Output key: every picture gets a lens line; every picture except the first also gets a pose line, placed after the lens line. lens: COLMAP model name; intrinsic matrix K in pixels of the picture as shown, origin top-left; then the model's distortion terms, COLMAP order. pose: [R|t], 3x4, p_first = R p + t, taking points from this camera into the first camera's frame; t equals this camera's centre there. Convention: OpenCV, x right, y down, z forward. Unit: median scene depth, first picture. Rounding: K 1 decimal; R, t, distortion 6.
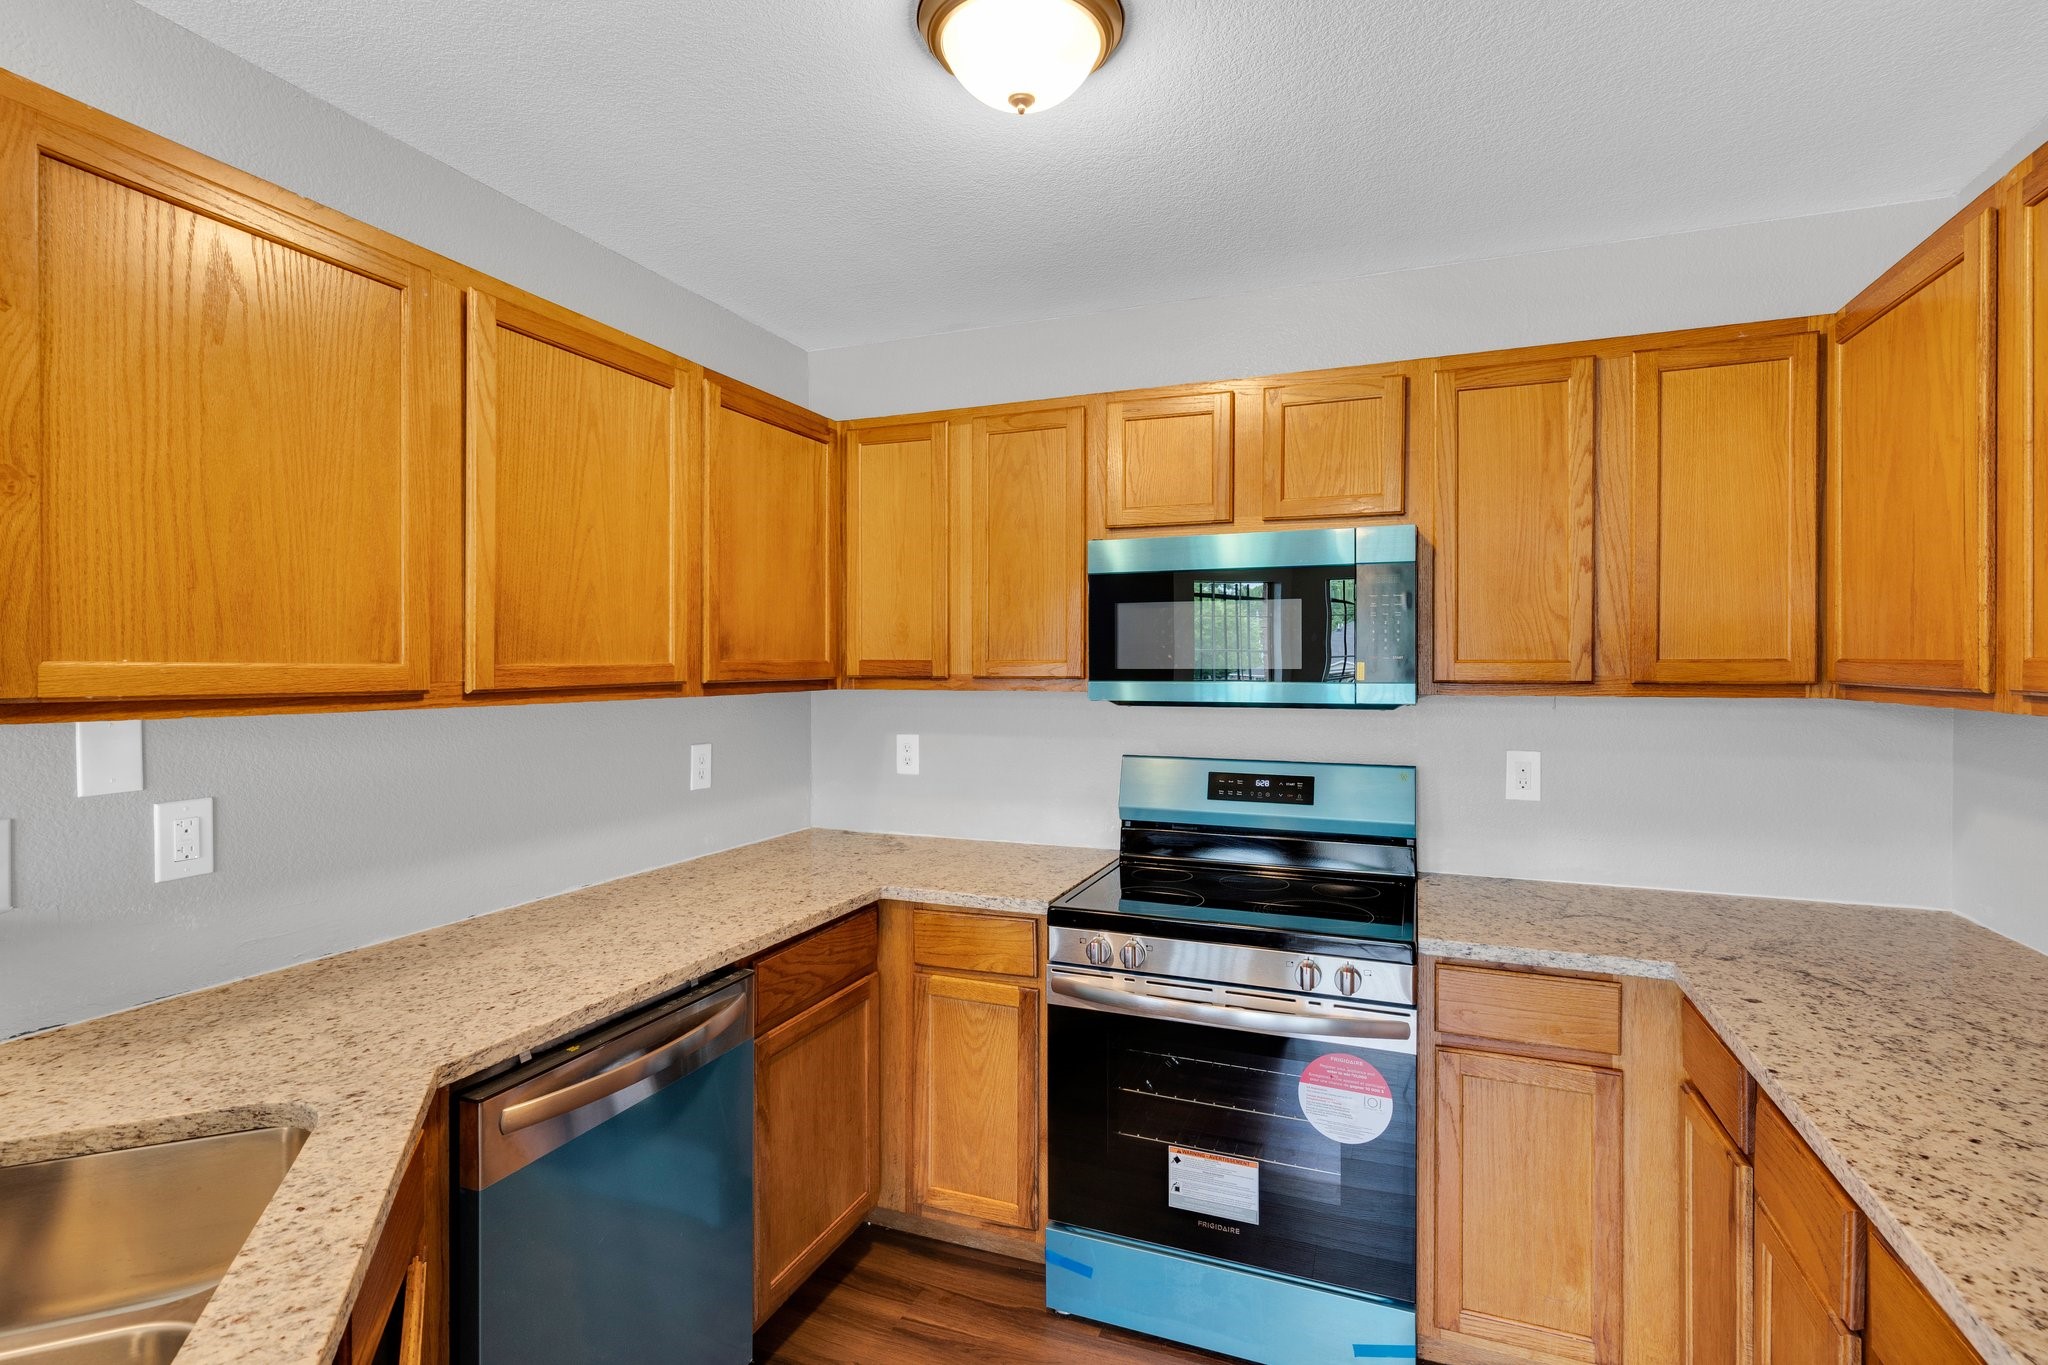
lens RADIAL K [[982.5, 0, 1025.0], [0, 982.5, 663.0], [0, 0, 1]] dist [0.001894, 0.000771]
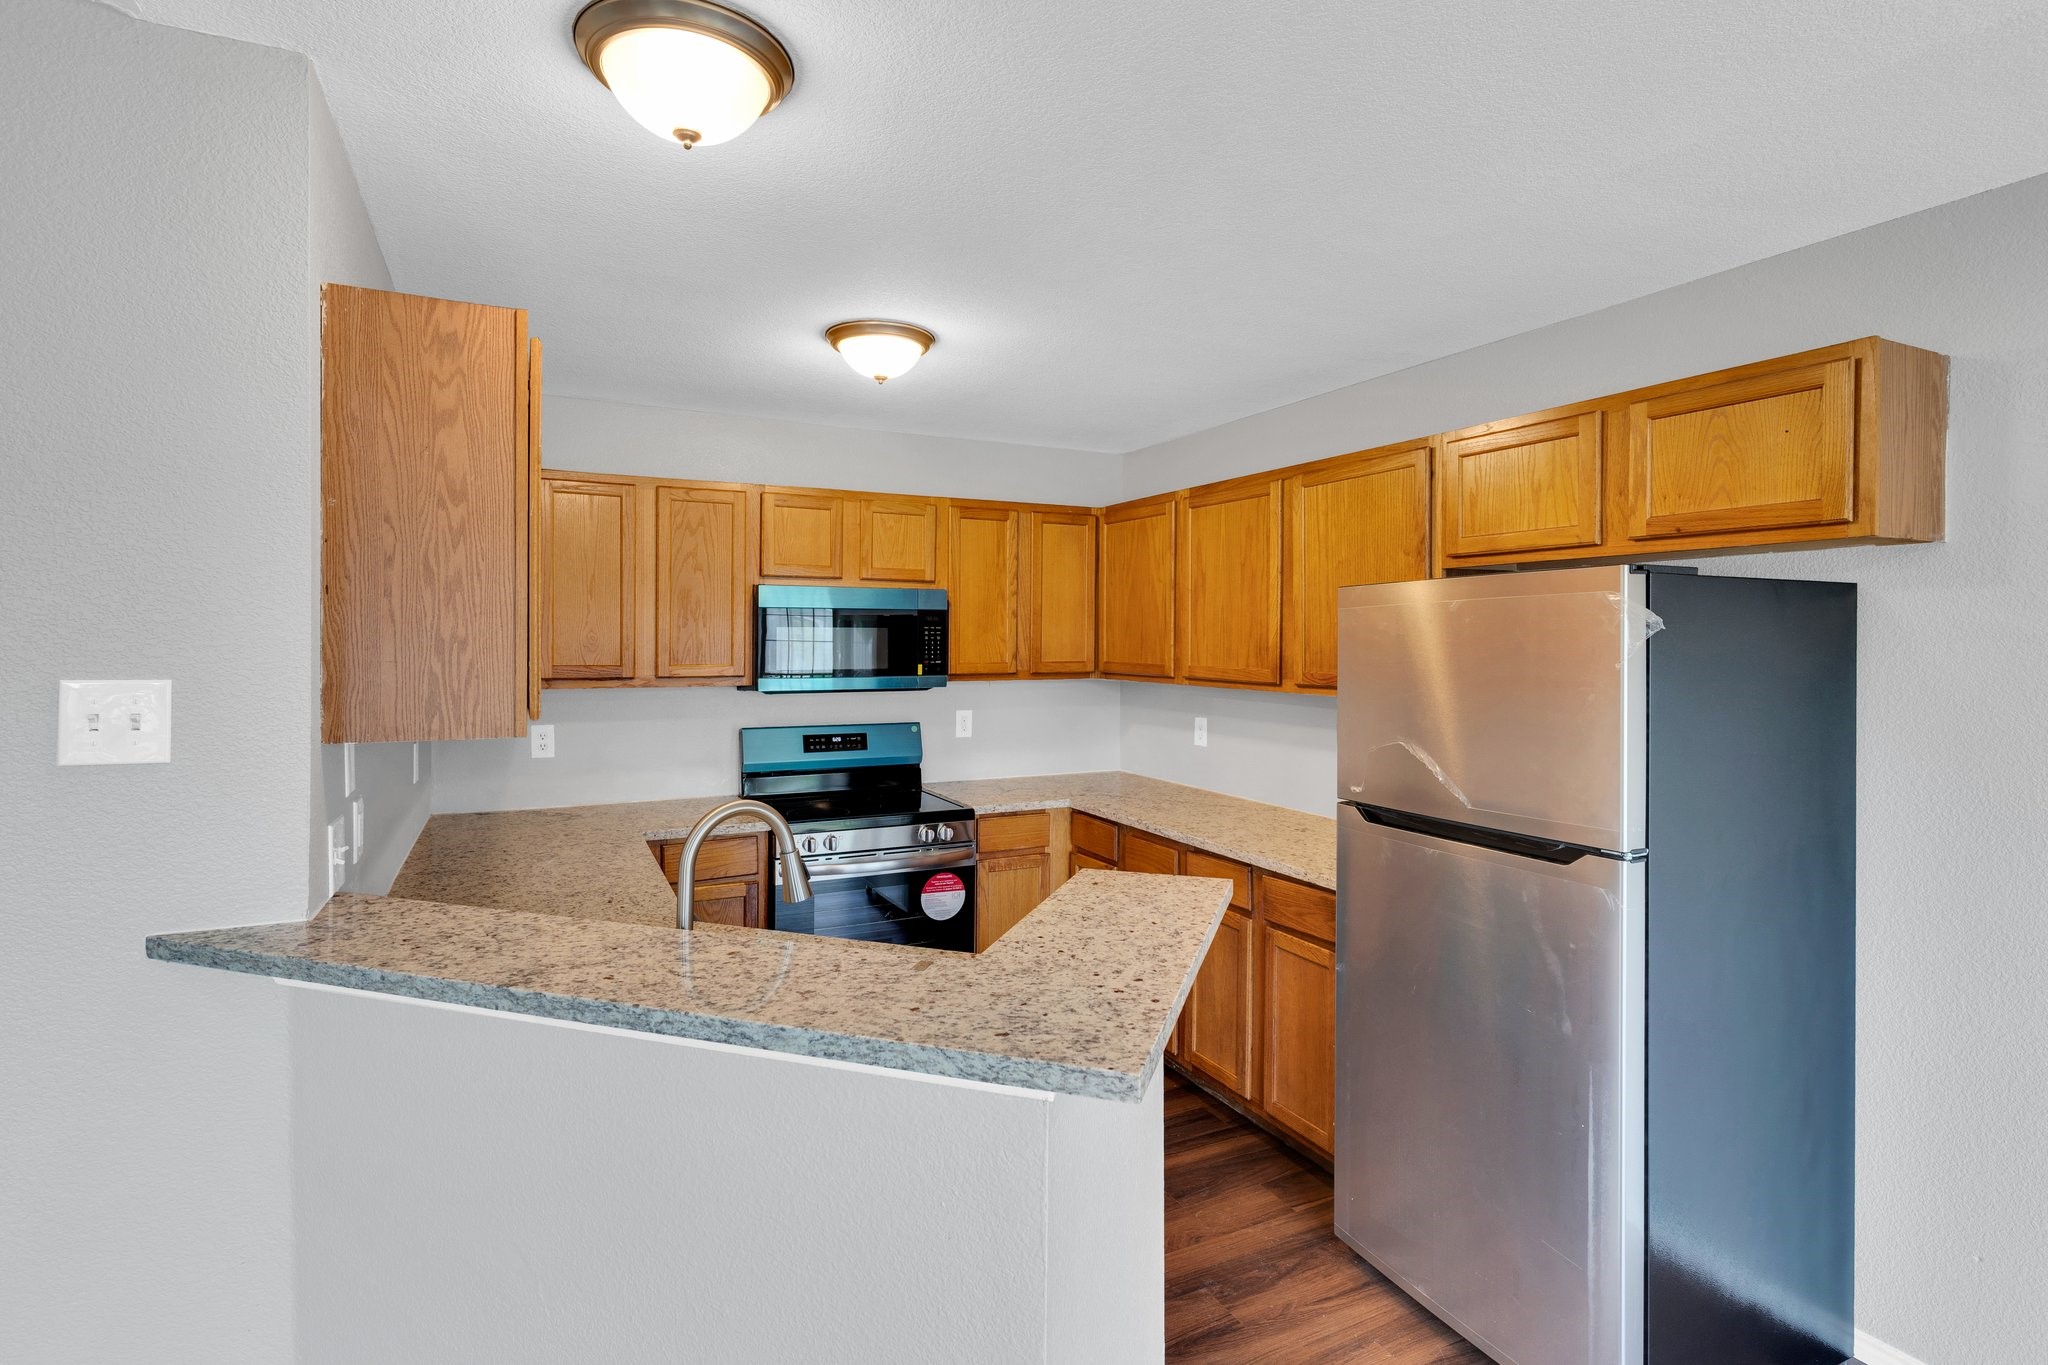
lens RADIAL K [[981.7, 0, 1026.9], [0, 981.7, 643.0], [0, 0, 1]] dist [-0.000926, 0.000026]
pose [[0.664500, -0.000296, 0.747289, -0.792894], [-0.003570, 0.999987, 0.003570, -0.043014], [-0.747280, -0.005040, 0.664490, -0.303629]]
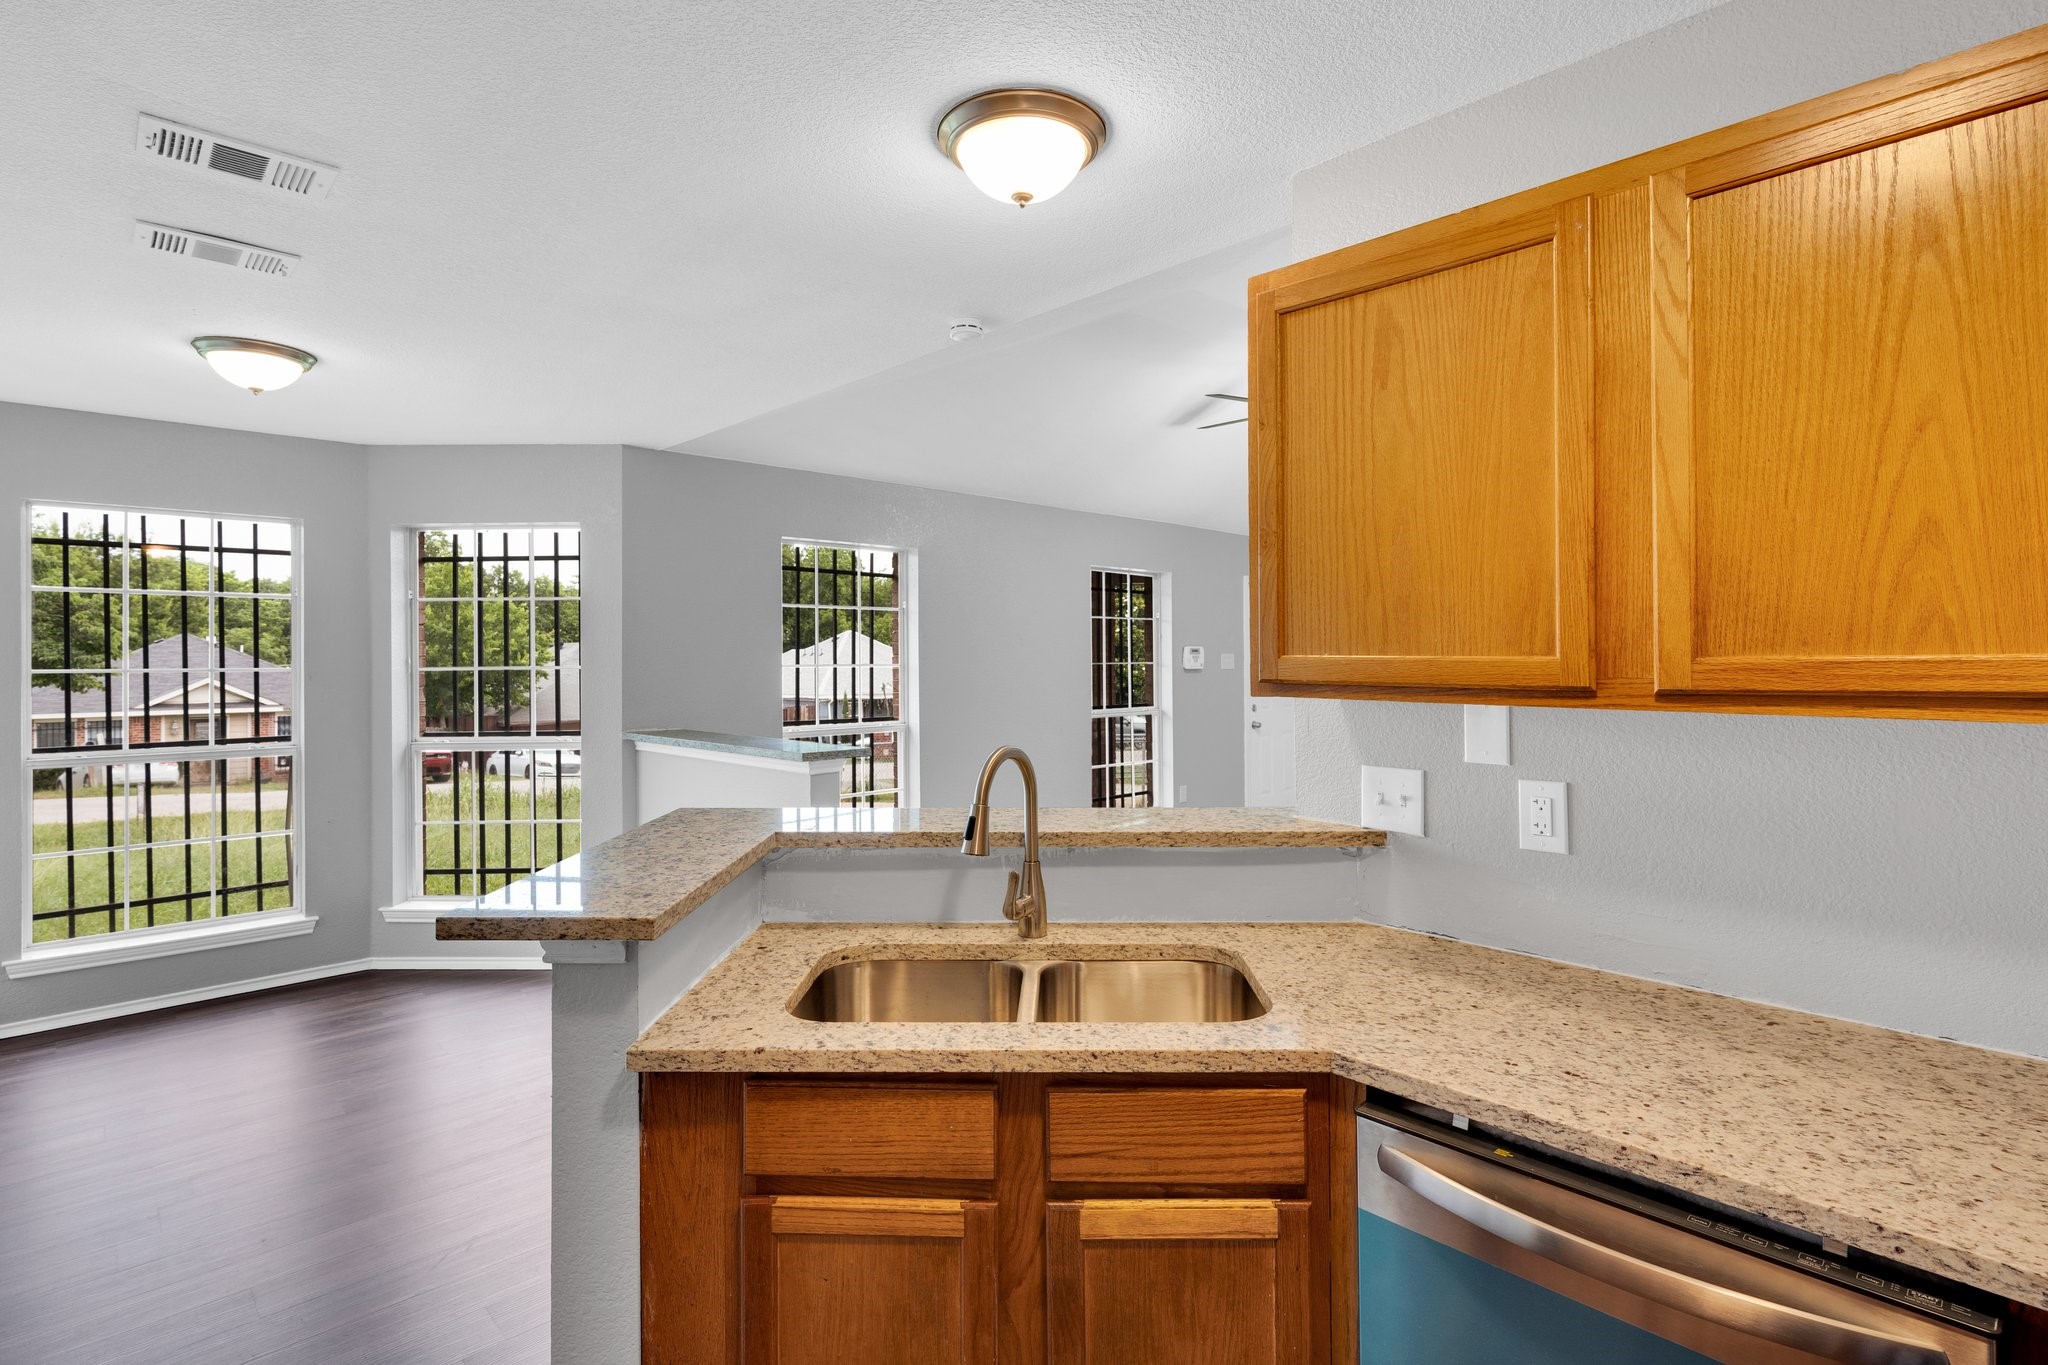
lens RADIAL K [[973.7, 0, 1035.4], [0, 973.7, 660.3], [0, 0, 1]] dist [-0.001720, -0.000497]
pose [[-0.402493, -0.000143, -0.915423, 0.412965], [0.000407, 1.000000, -0.000335, 0.005135], [0.915423, -0.000508, -0.402493, 1.031125]]
